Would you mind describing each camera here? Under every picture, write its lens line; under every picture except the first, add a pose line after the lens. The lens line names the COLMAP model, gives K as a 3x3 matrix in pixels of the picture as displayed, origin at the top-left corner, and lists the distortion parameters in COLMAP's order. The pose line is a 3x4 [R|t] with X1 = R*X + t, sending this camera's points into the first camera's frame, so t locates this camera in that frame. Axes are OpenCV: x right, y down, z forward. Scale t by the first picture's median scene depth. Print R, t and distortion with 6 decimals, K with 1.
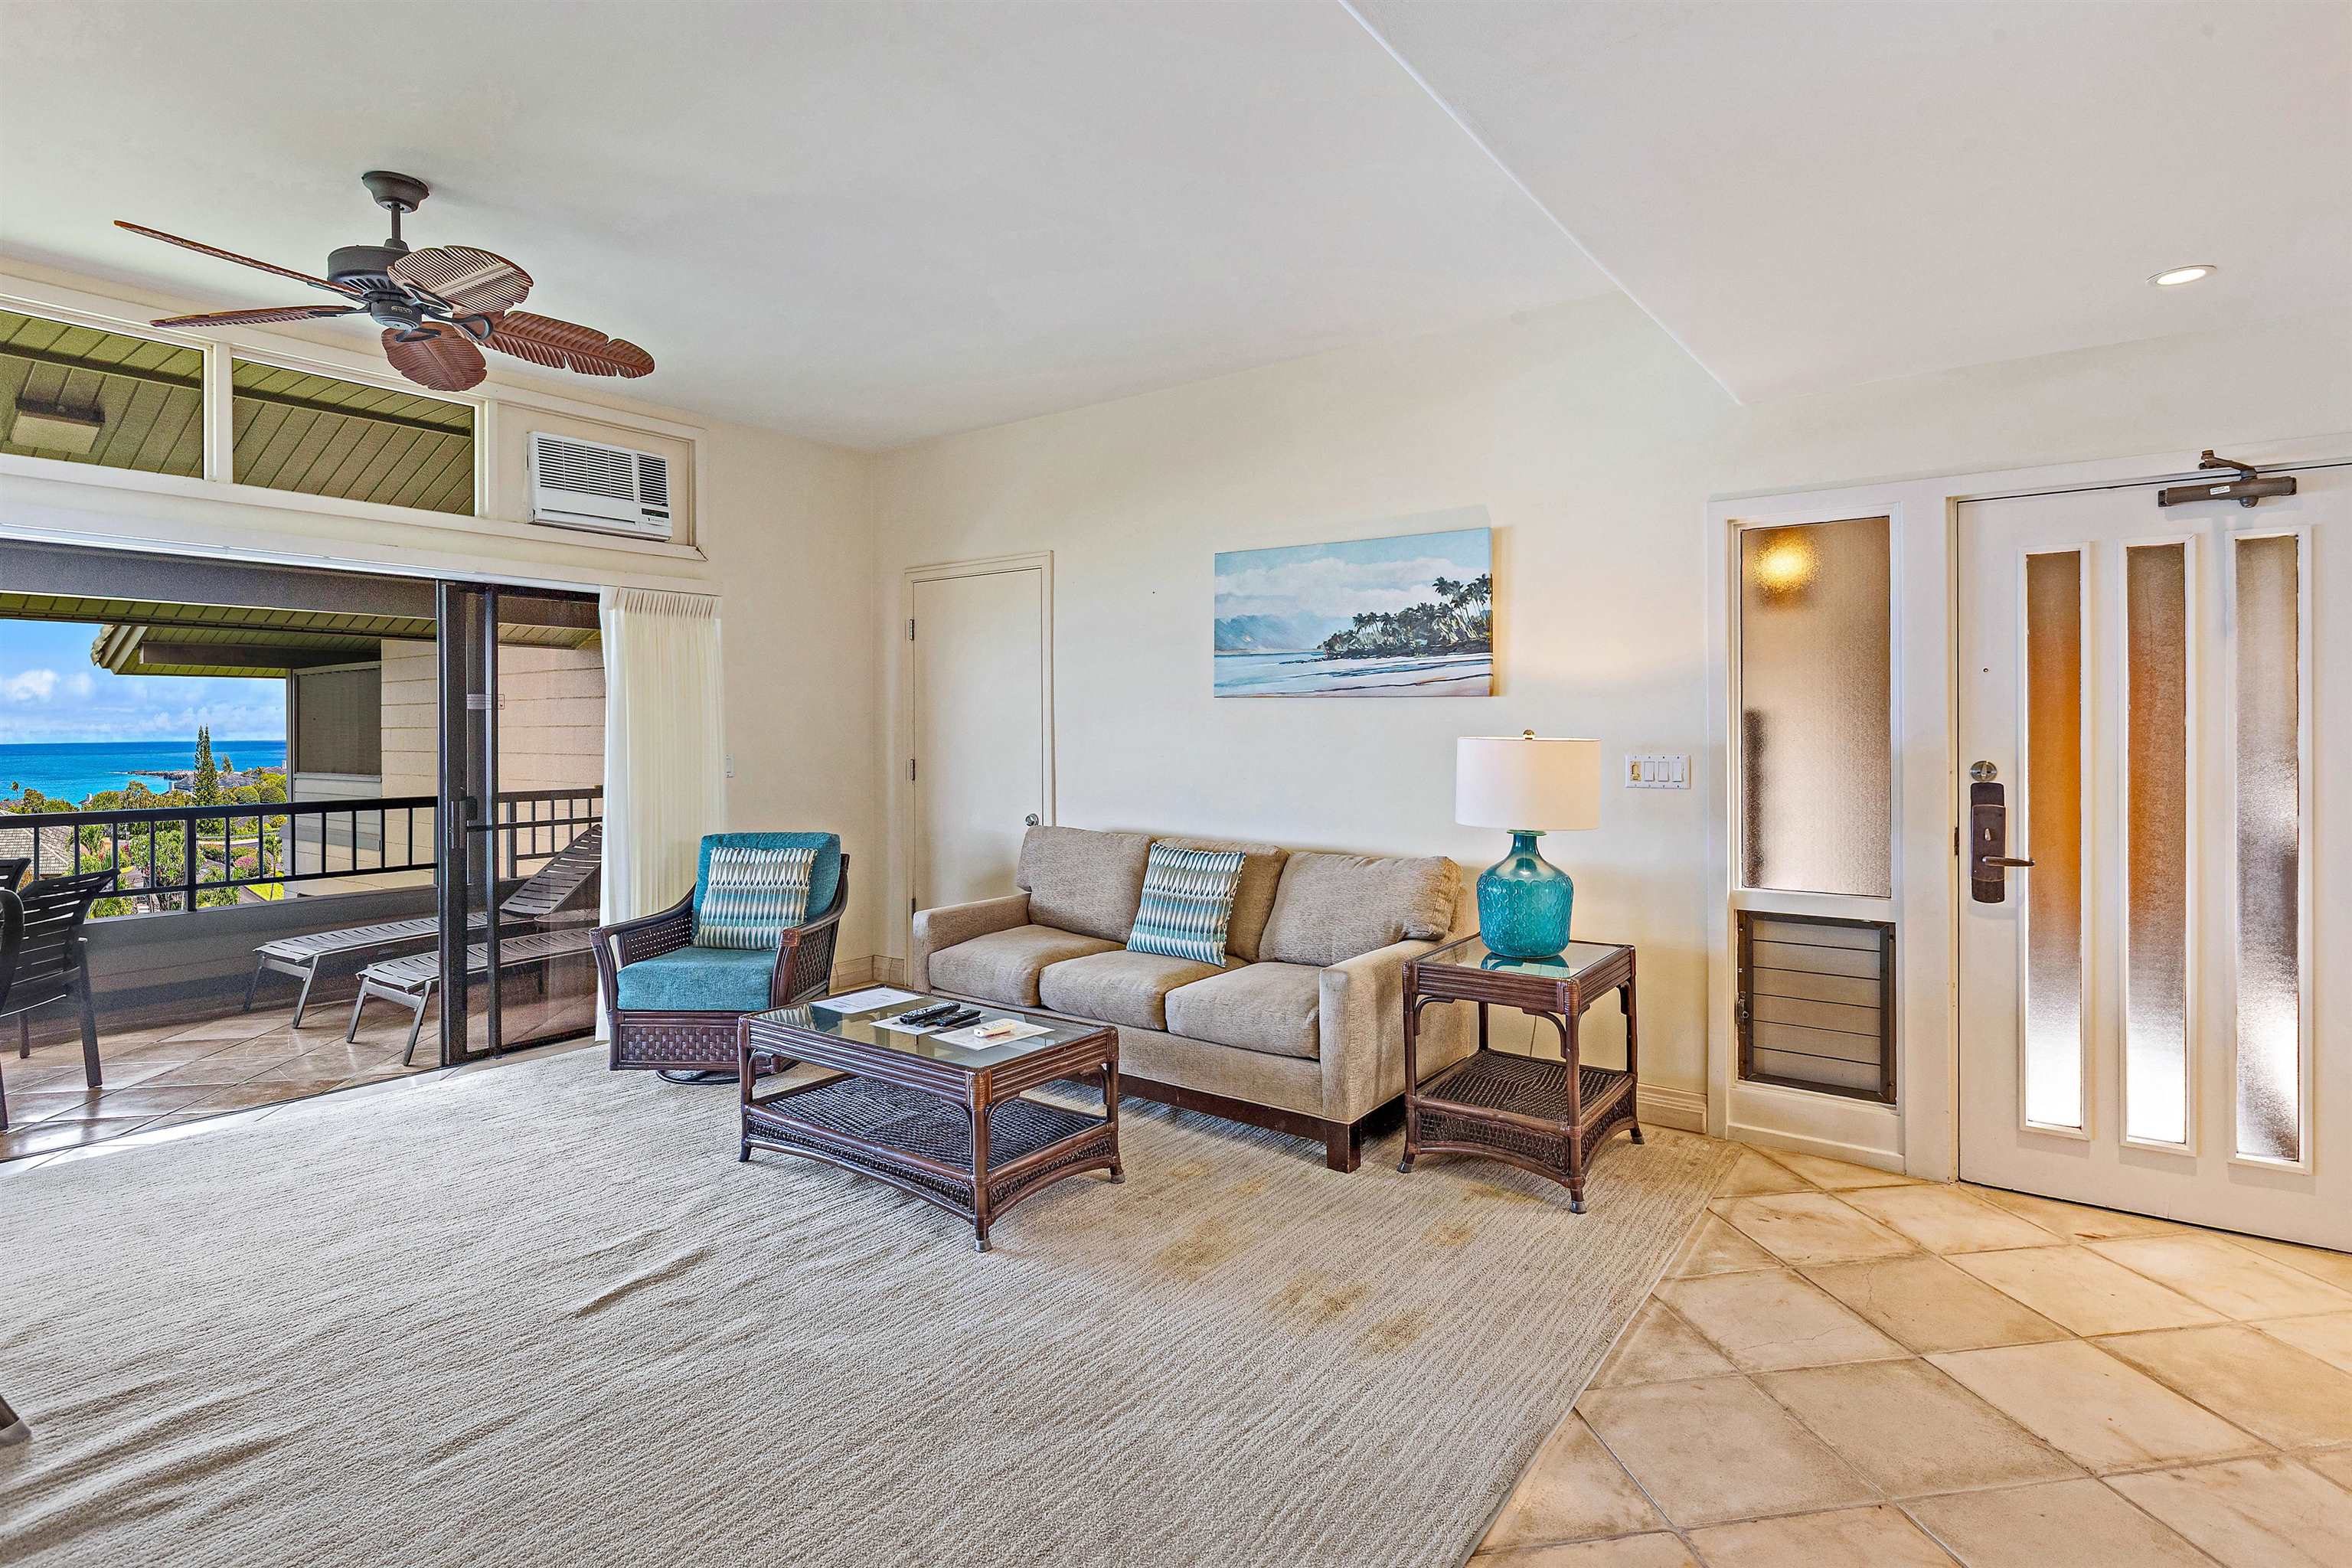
lens RADIAL K [[1150.5, 0, 1179.9], [0, 1150.5, 733.9], [0, 0, 1]] dist [-0.001345, -0.000107]
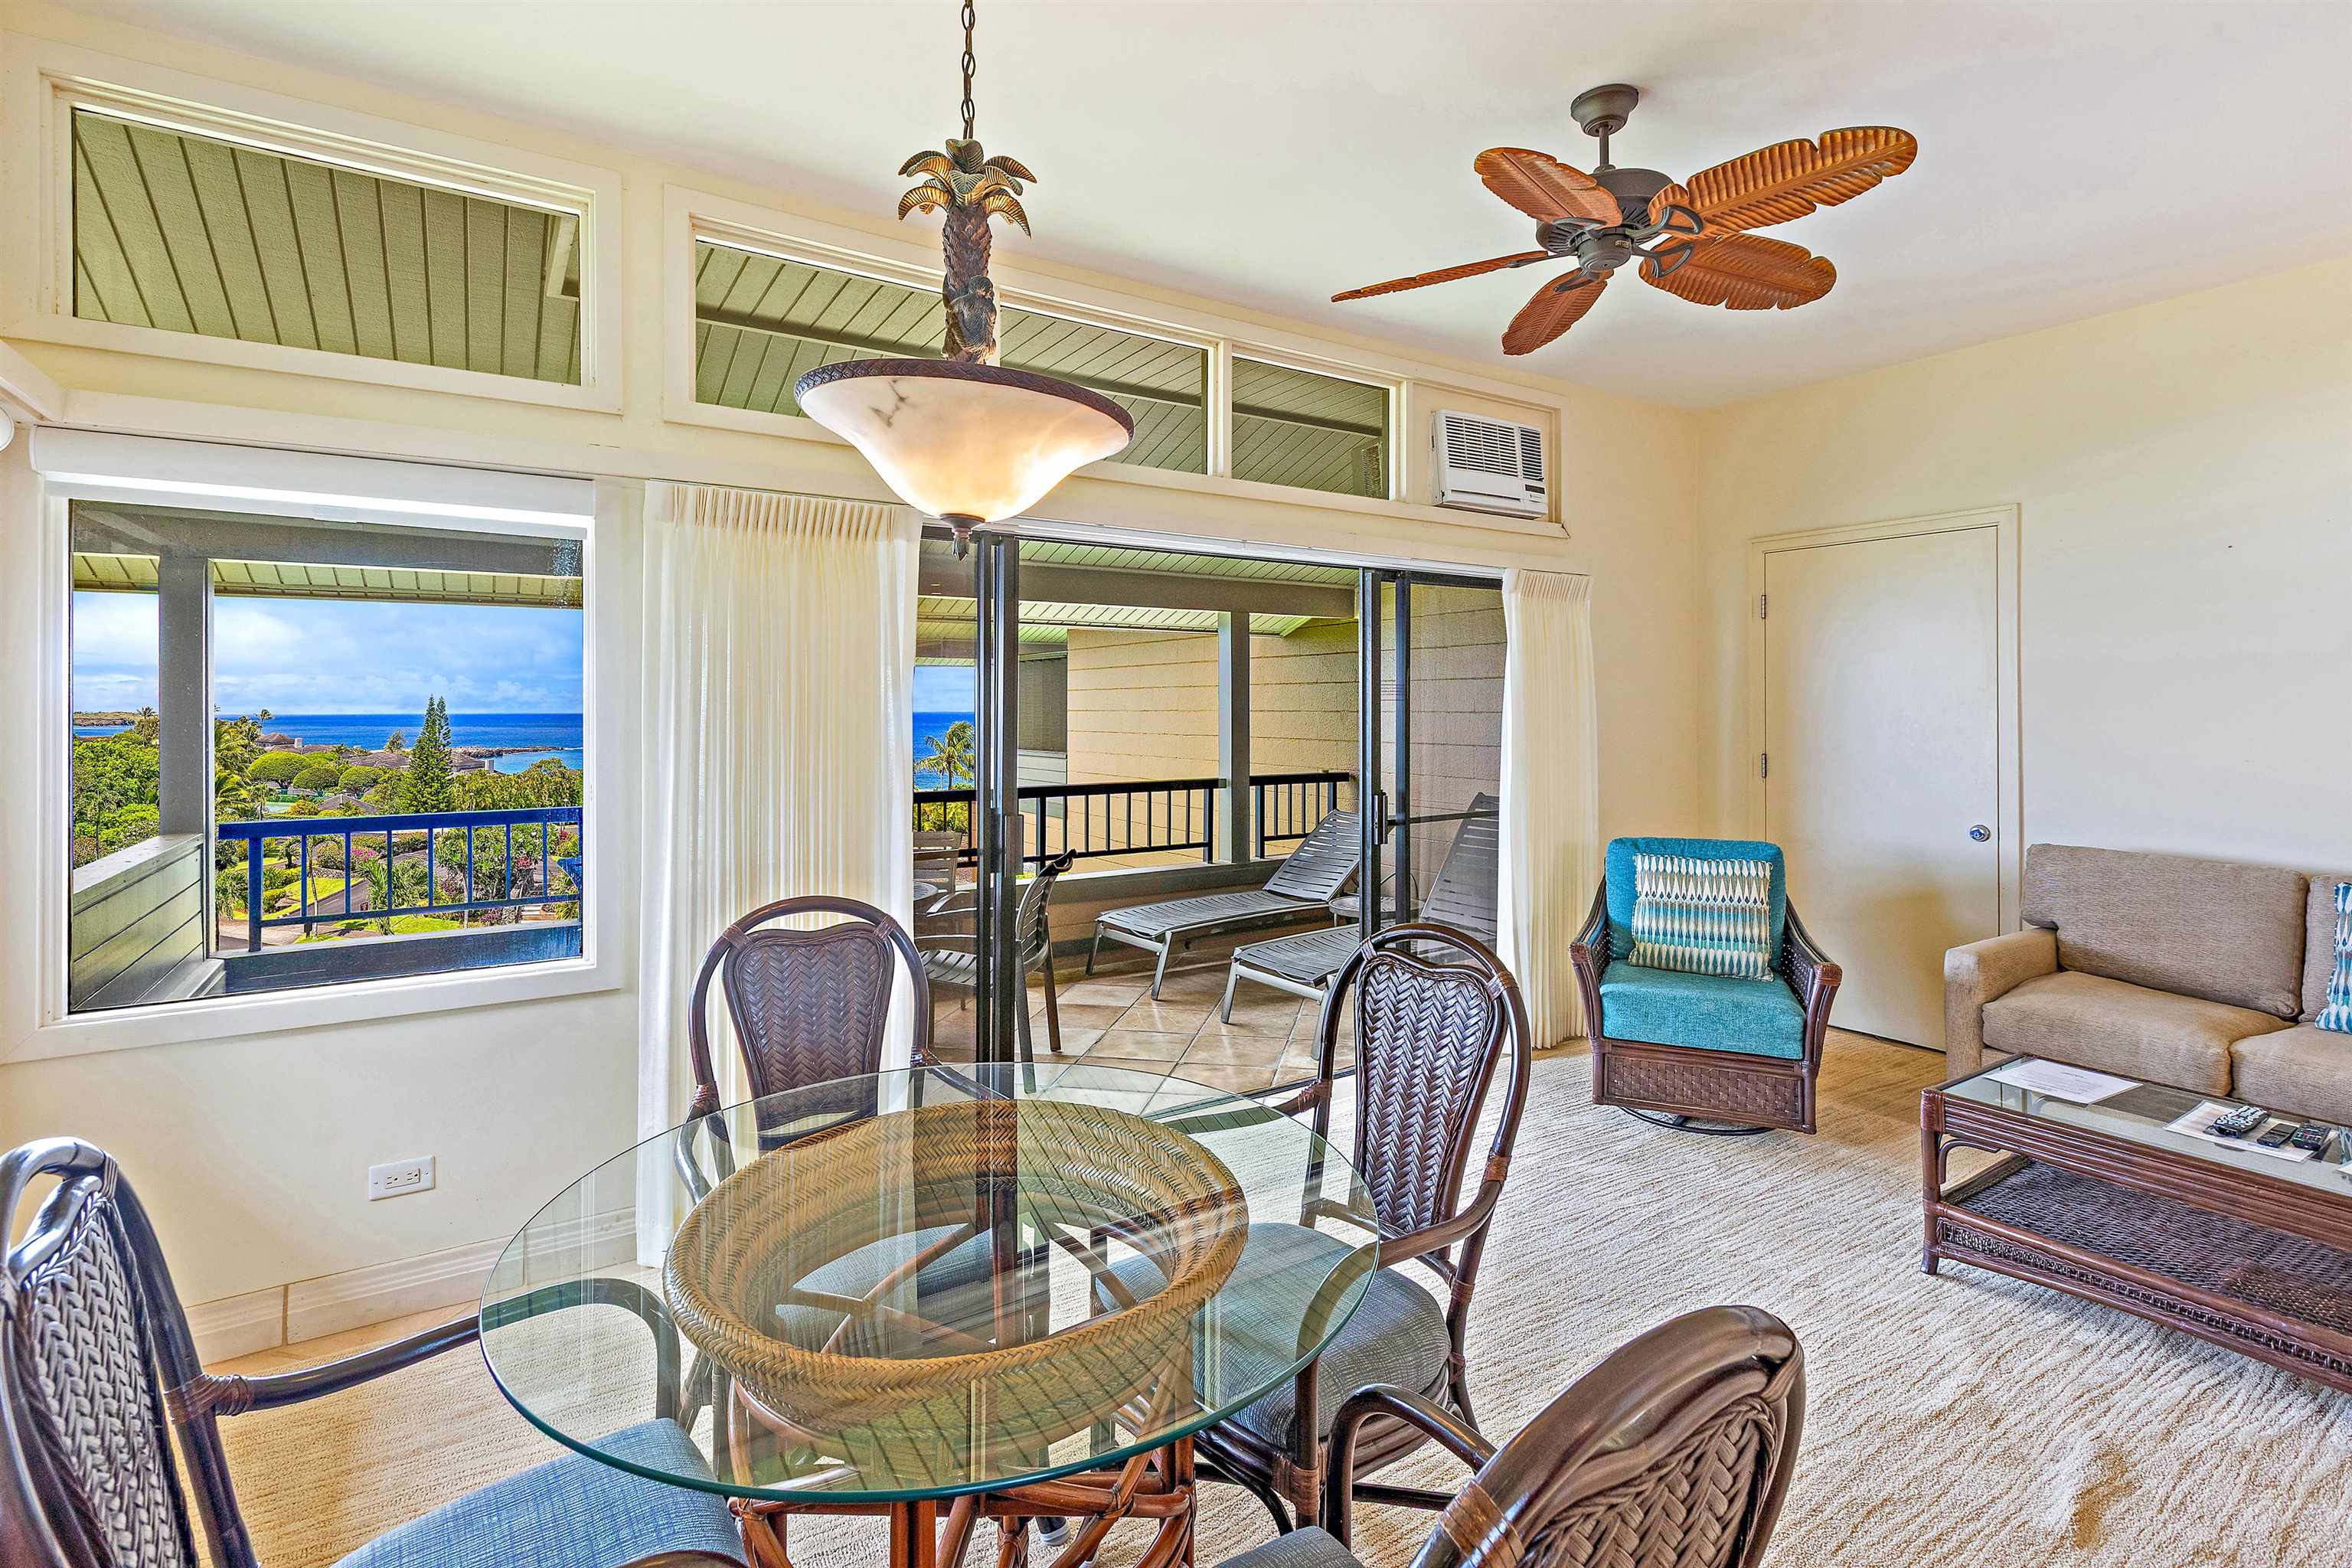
lens RADIAL K [[1090.0, 0, 1176.1], [0, 1090.0, 702.8], [0, 0, 1]] dist [0.001333, 0.000669]
pose [[0.934552, 0.001230, -0.355824, -0.453720], [-0.003749, 0.999973, -0.006391, -0.012713], [0.355807, 0.007307, 0.934531, 0.078829]]
